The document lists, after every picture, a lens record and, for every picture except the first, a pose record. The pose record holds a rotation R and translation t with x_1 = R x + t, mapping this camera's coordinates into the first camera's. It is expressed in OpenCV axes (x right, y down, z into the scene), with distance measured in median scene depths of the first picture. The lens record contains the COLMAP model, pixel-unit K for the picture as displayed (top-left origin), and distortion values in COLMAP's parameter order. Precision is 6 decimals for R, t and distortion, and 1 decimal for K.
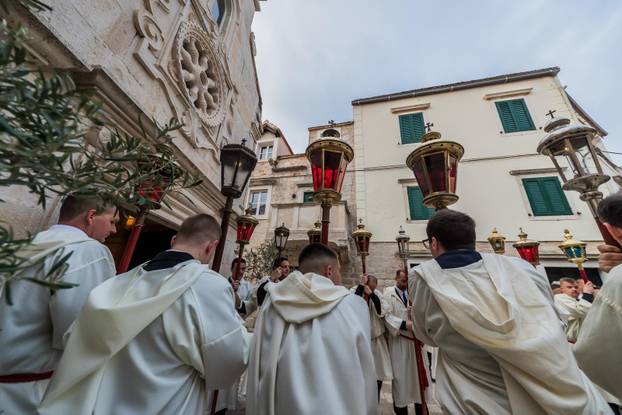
lens RADIAL K [[213.1, 0, 309.7], [0, 213.1, 208.8], [0, 0, 1]] dist [0.000806, -0.000070]
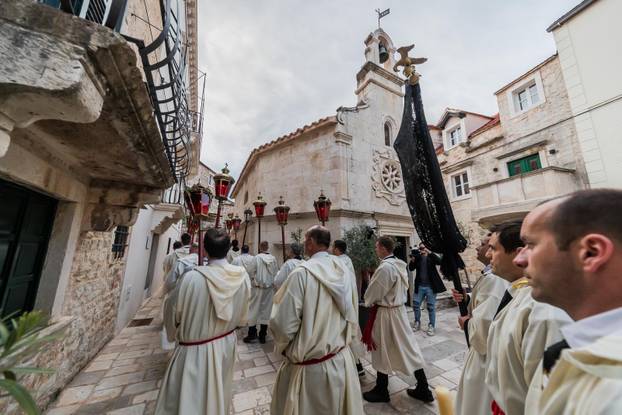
lens RADIAL K [[213.1, 0, 309.7], [0, 213.1, 208.8], [0, 0, 1]] dist [0.000806, -0.000070]
pose [[0.503681, -0.205351, -0.839128, 0.426444], [0.316212, 0.947753, -0.042129, -0.172524], [0.803938, -0.244123, 0.542299, -0.472929]]
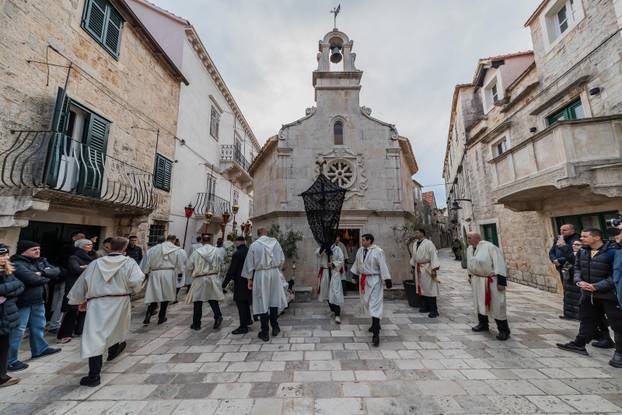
lens RADIAL K [[213.1, 0, 309.7], [0, 213.1, 208.8], [0, 0, 1]] dist [0.000806, -0.000070]
pose [[0.033325, -0.195007, -0.980236, 0.832882], [0.358644, 0.917791, -0.170392, 0.058942], [0.932879, -0.345878, 0.100523, 0.115809]]
